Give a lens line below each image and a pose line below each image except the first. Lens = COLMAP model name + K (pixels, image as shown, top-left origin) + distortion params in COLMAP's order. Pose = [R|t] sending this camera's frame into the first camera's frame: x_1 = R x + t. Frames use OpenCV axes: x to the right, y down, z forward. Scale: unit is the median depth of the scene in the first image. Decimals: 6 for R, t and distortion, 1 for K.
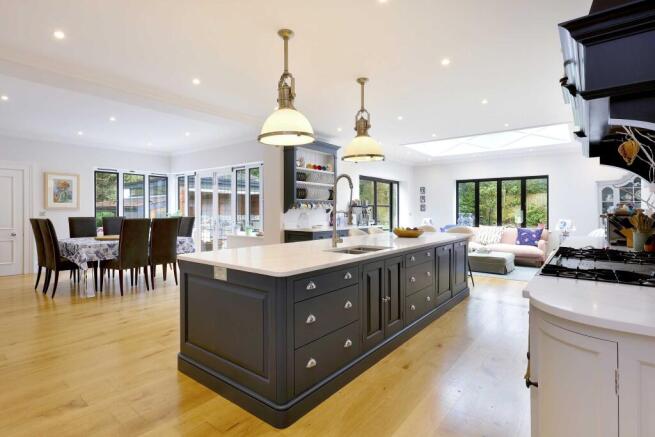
lens RADIAL K [[326.1, 0, 323.1], [0, 326.1, 213.1], [0, 0, 1]] dist [0.000572, 0.000496]
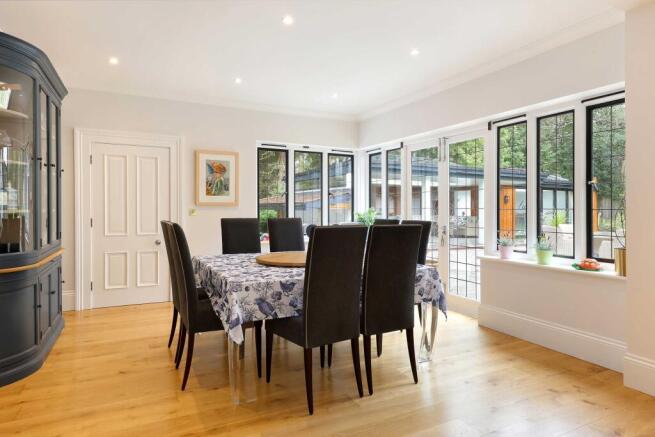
lens RADIAL K [[368.3, 0, 328.0], [0, 368.3, 216.6], [0, 0, 1]] dist [0.005578, 0.000139]
pose [[0.911139, 0.010784, -0.411957, -0.384253], [-0.005335, 0.999882, 0.014374, -0.001989], [0.412064, -0.010899, 0.911090, 0.553195]]
